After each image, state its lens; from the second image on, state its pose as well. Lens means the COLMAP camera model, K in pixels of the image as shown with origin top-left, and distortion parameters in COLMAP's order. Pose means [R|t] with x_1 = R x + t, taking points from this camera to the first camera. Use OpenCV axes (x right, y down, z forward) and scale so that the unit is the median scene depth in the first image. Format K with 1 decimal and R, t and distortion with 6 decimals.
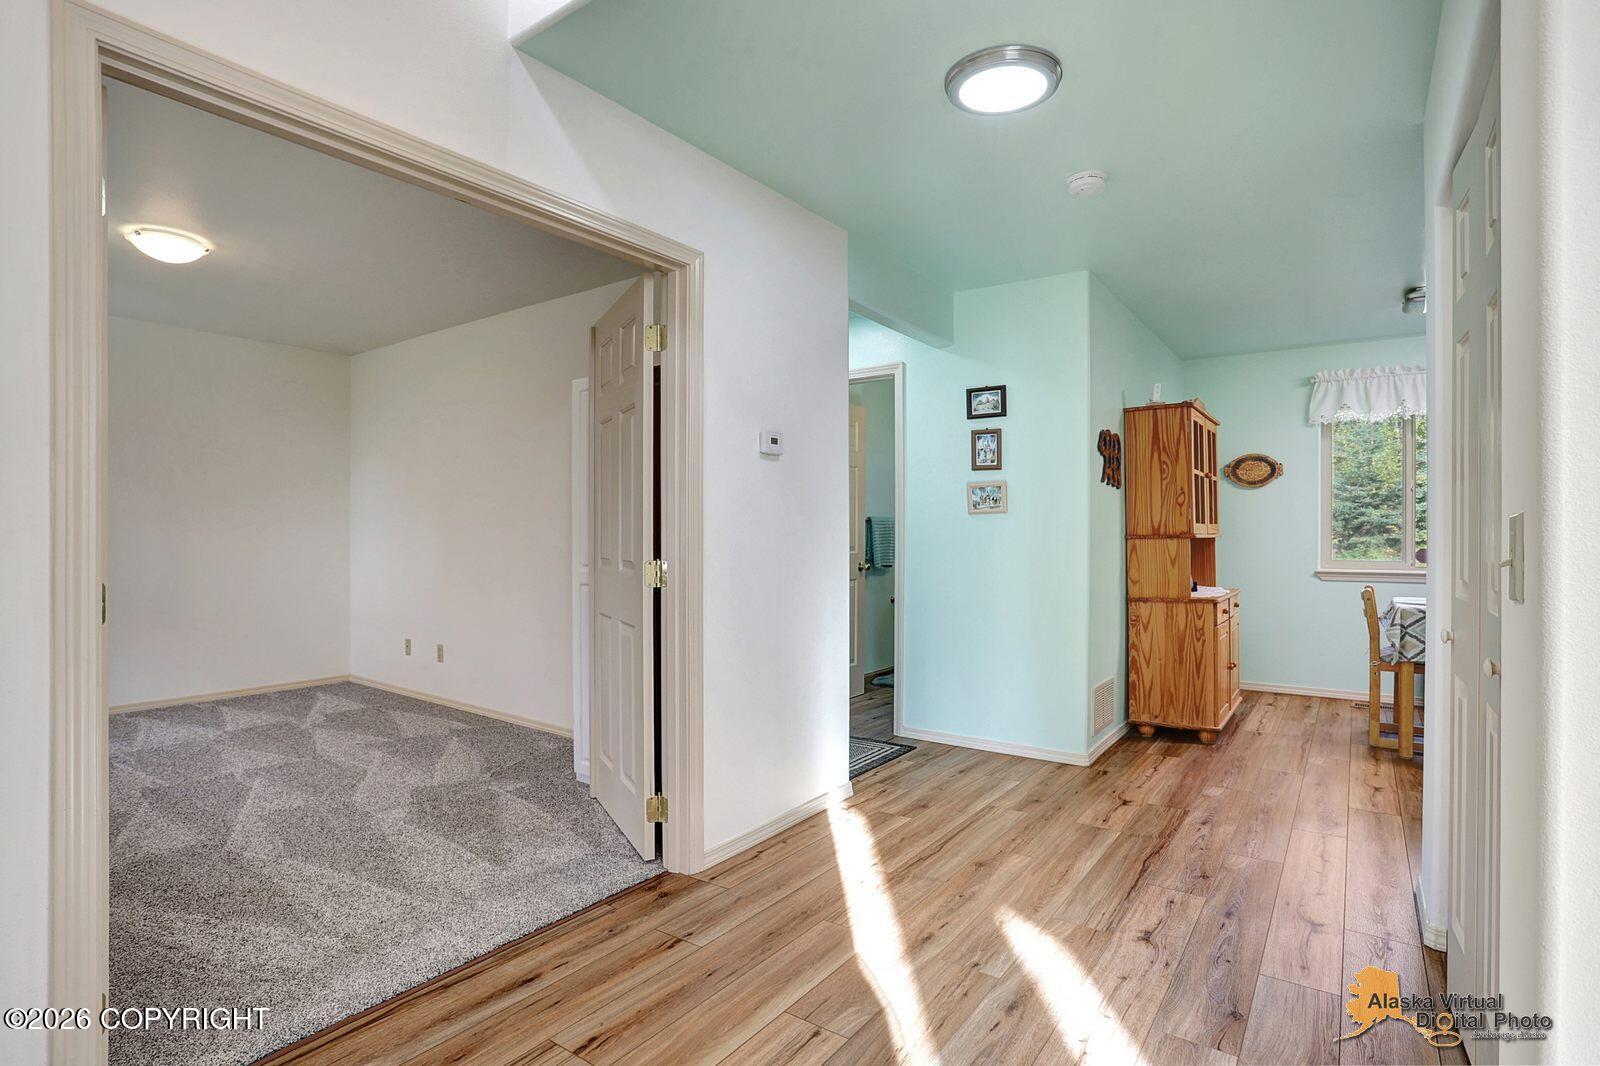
lens RADIAL K [[775.6, 0, 809.4], [0, 775.6, 535.9], [0, 0, 1]] dist [-0.042344, -0.000426]
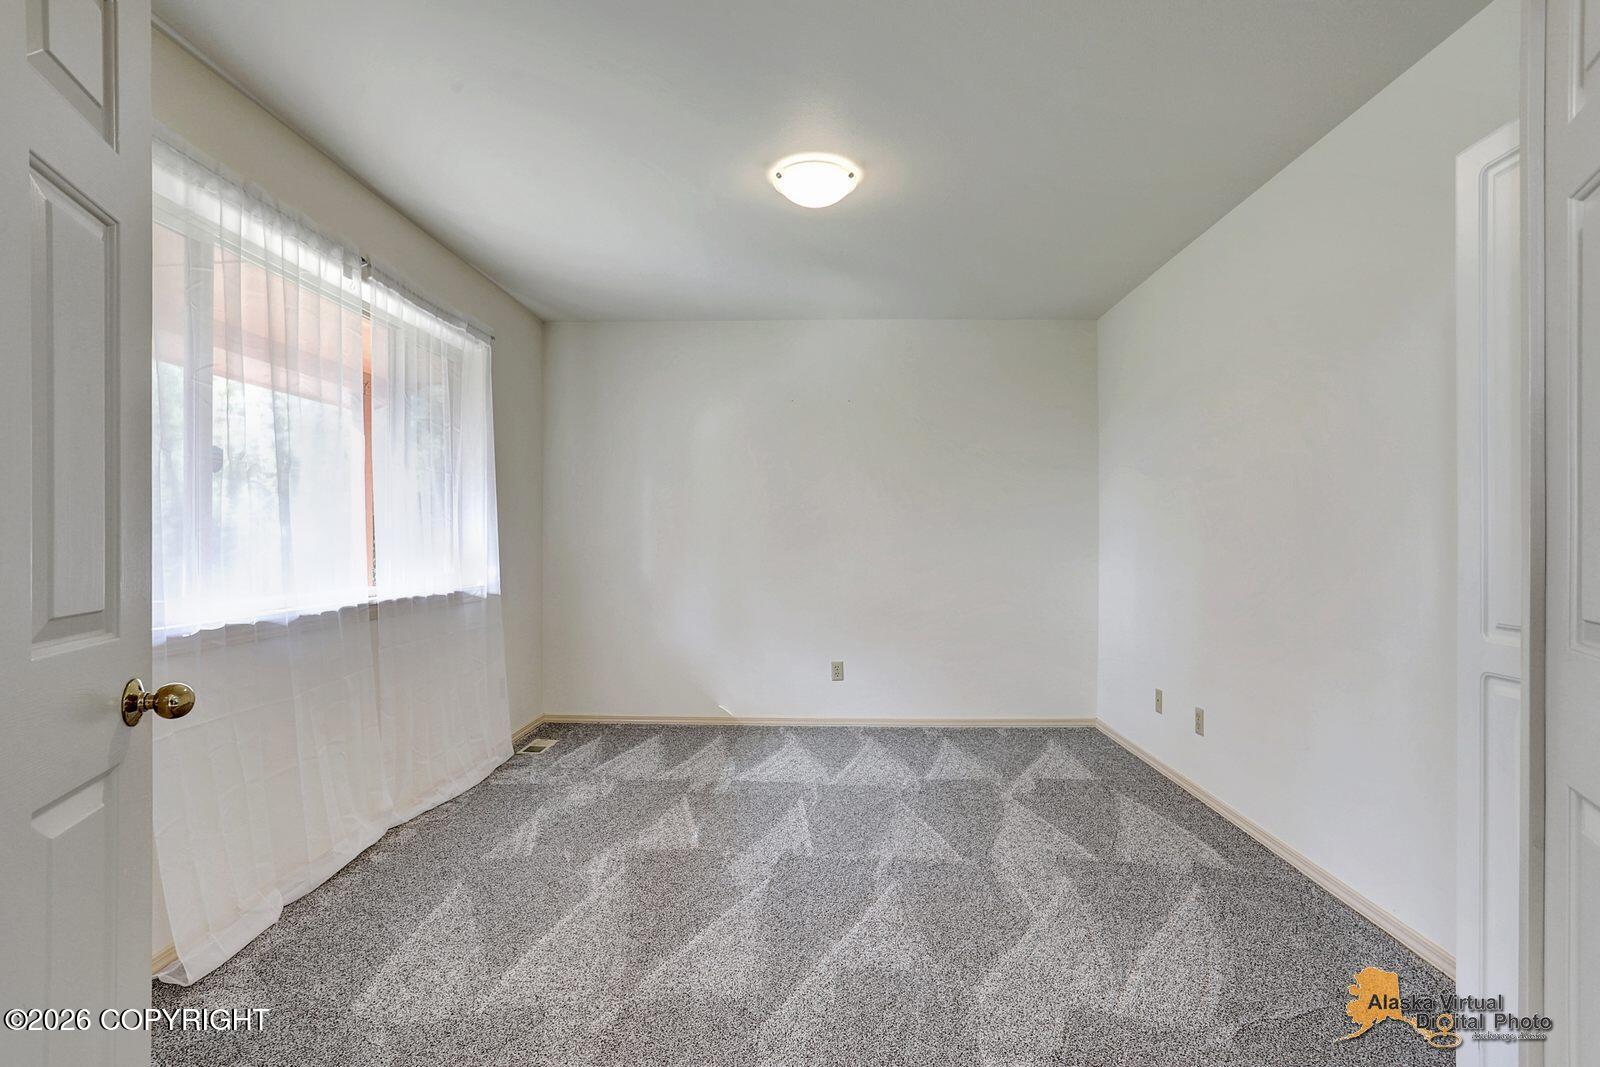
lens RADIAL K [[772.8, 0, 792.7], [0, 772.8, 554.3], [0, 0, 1]] dist [-0.035897, 0.018228]
pose [[0.530539, 0.008853, -0.847615, -0.126361], [0.002561, 0.999924, 0.012046, 0.000538], [0.847657, -0.008562, 0.530476, 0.405971]]
